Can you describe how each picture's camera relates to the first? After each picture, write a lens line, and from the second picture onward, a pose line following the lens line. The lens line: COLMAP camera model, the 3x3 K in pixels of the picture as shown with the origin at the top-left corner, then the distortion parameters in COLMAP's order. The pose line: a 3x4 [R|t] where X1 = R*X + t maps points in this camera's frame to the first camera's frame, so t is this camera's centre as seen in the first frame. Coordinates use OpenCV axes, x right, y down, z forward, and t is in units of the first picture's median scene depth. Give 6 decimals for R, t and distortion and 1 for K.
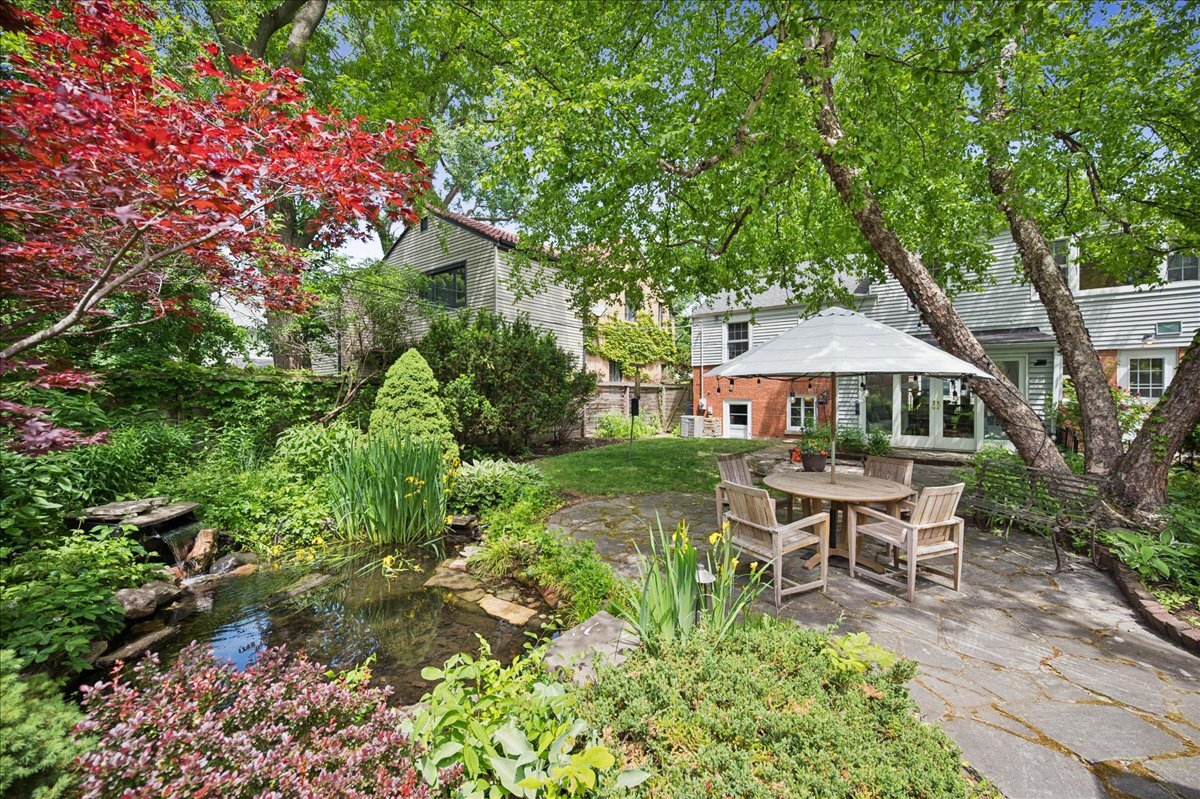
lens RADIAL K [[477.8, 0, 595.2], [0, 477.8, 397.7], [0, 0, 1]] dist [-0.003133, 0.000008]
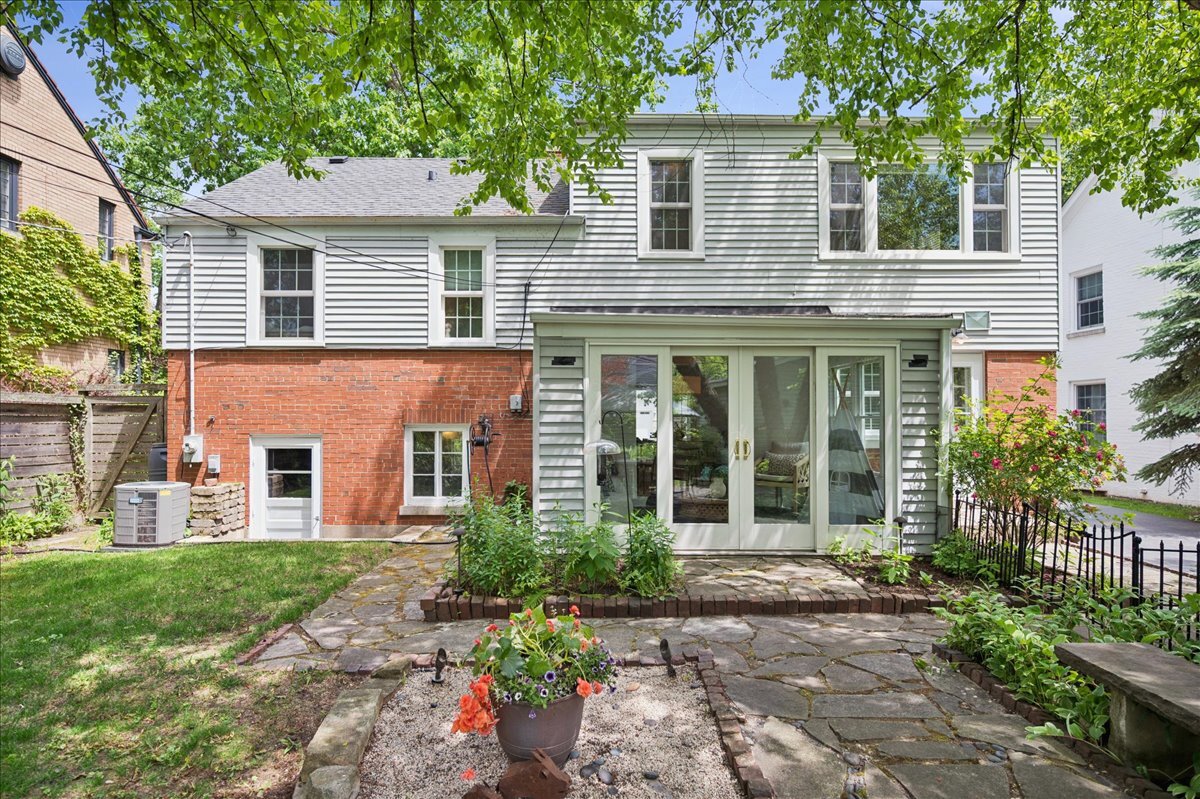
lens RADIAL K [[477.8, 0, 542.4], [0, 477.8, 410.4], [0, 0, 1]] dist [-0.003133, 0.000008]
pose [[0.774402, 0.002864, 0.632688, 0.205192], [0.005436, 0.999923, -0.011179, -0.012202], [-0.632671, 0.012097, 0.774326, 0.535654]]
